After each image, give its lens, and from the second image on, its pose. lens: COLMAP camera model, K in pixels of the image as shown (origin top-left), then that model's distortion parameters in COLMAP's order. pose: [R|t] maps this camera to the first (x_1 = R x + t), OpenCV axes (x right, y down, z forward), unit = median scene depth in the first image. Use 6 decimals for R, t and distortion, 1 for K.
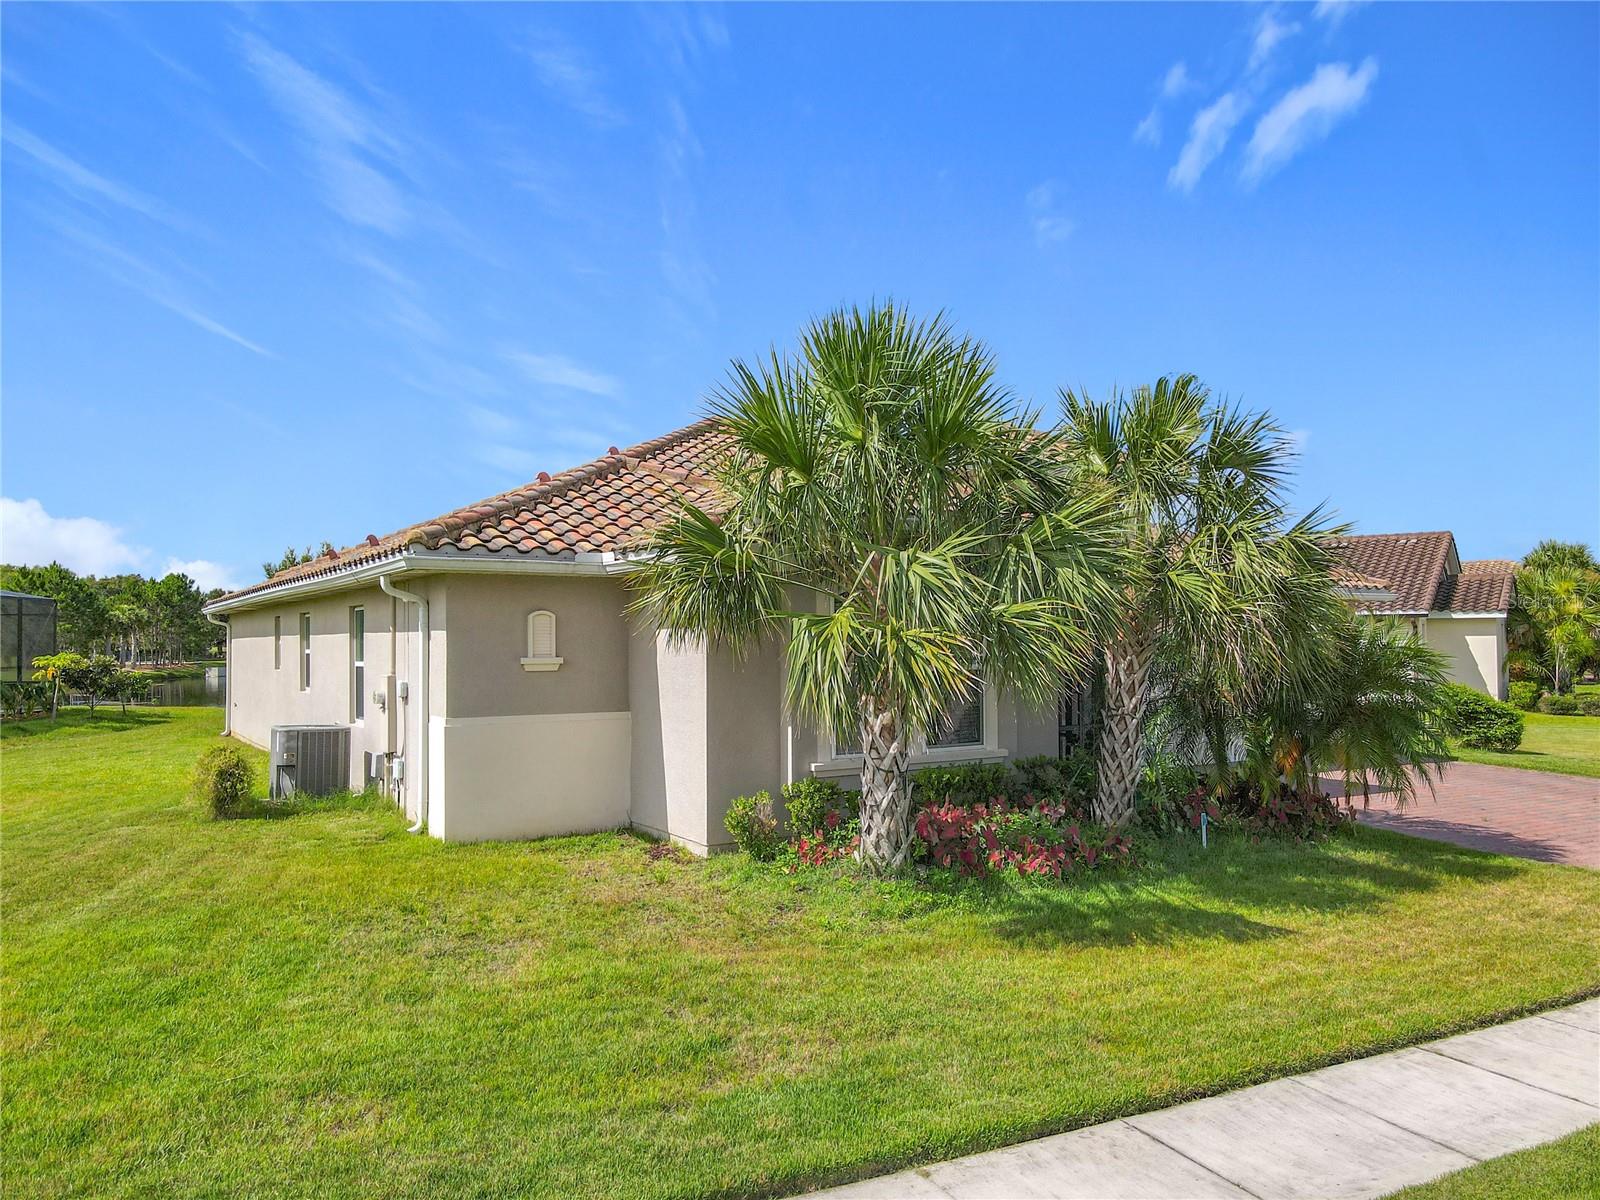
lens RADIAL K [[1184.5, 0, 763.7], [0, 1184.5, 628.1], [0, 0, 1]] dist [0.024737, -0.002616]
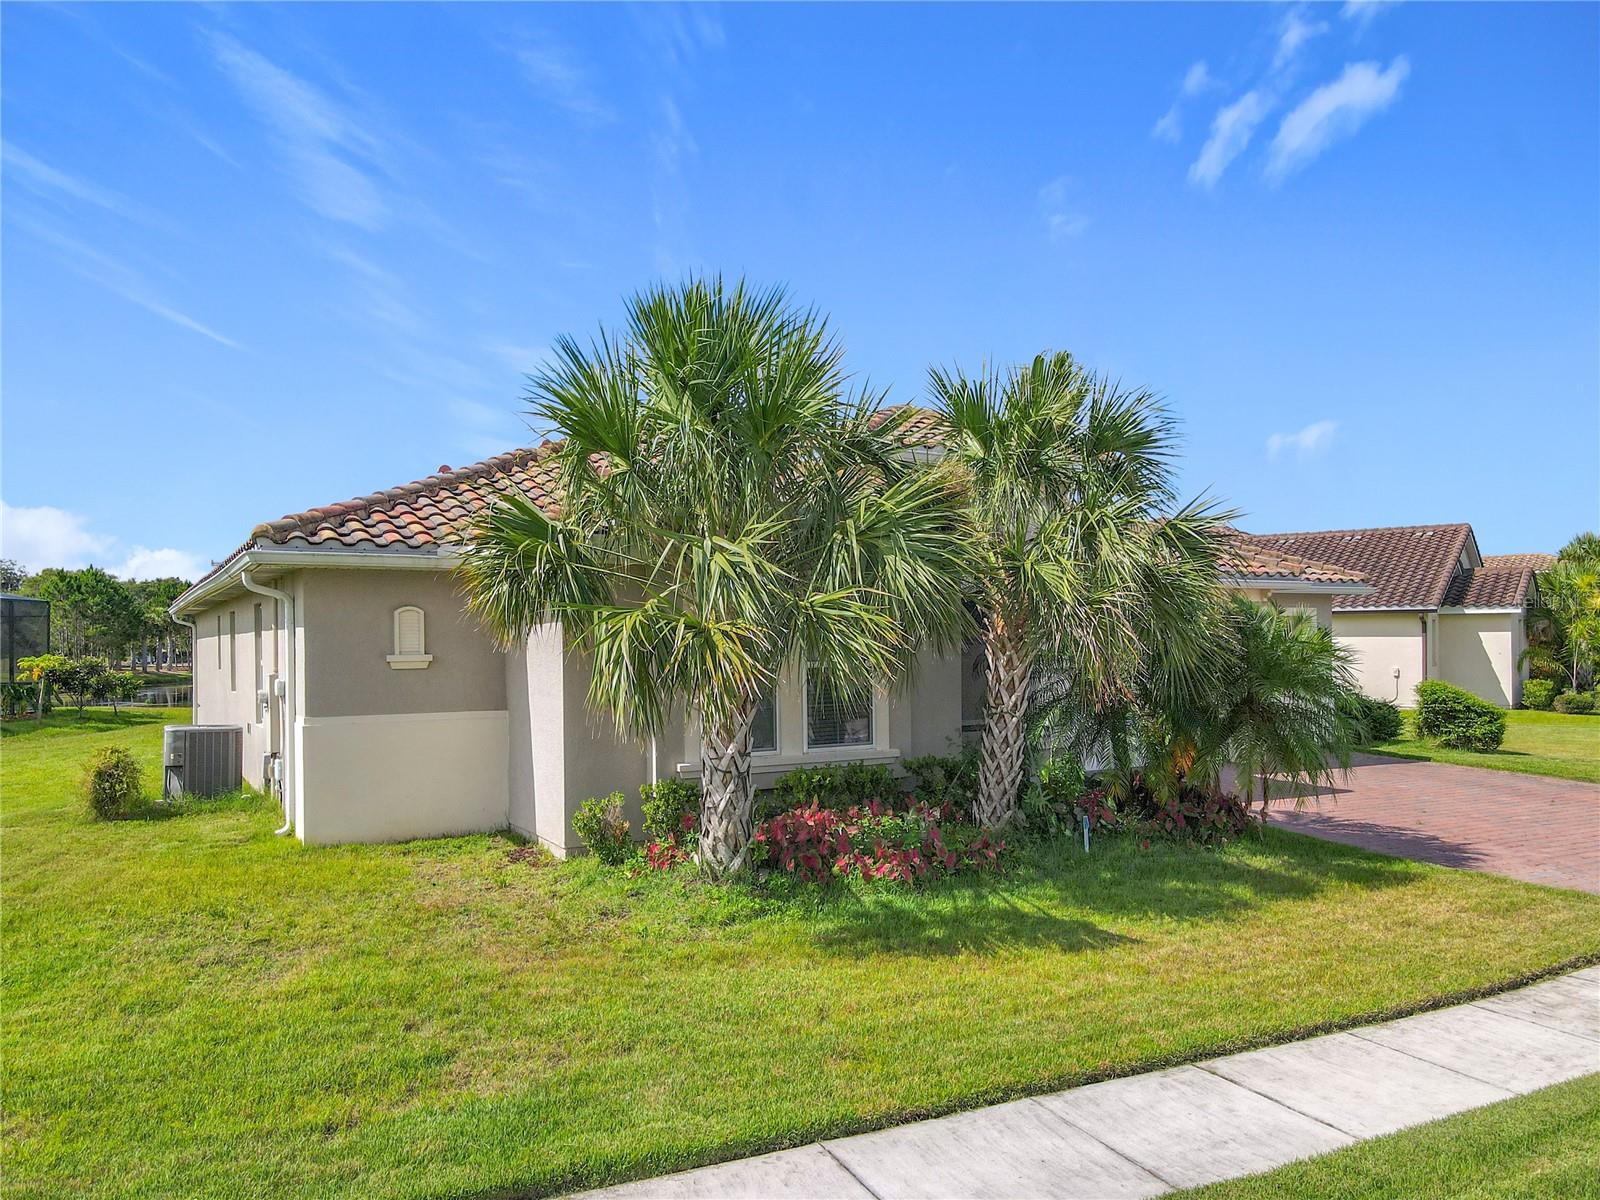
lens RADIAL K [[1197.7, 0, 754.8], [0, 1197.7, 616.6], [0, 0, 1]] dist [-0.001007, 0.047691]
pose [[0.999713, -0.001814, -0.023867, 0.129315], [0.001562, 0.999943, -0.010551, 0.004861], [0.023885, 0.010511, 0.999659, 0.027005]]
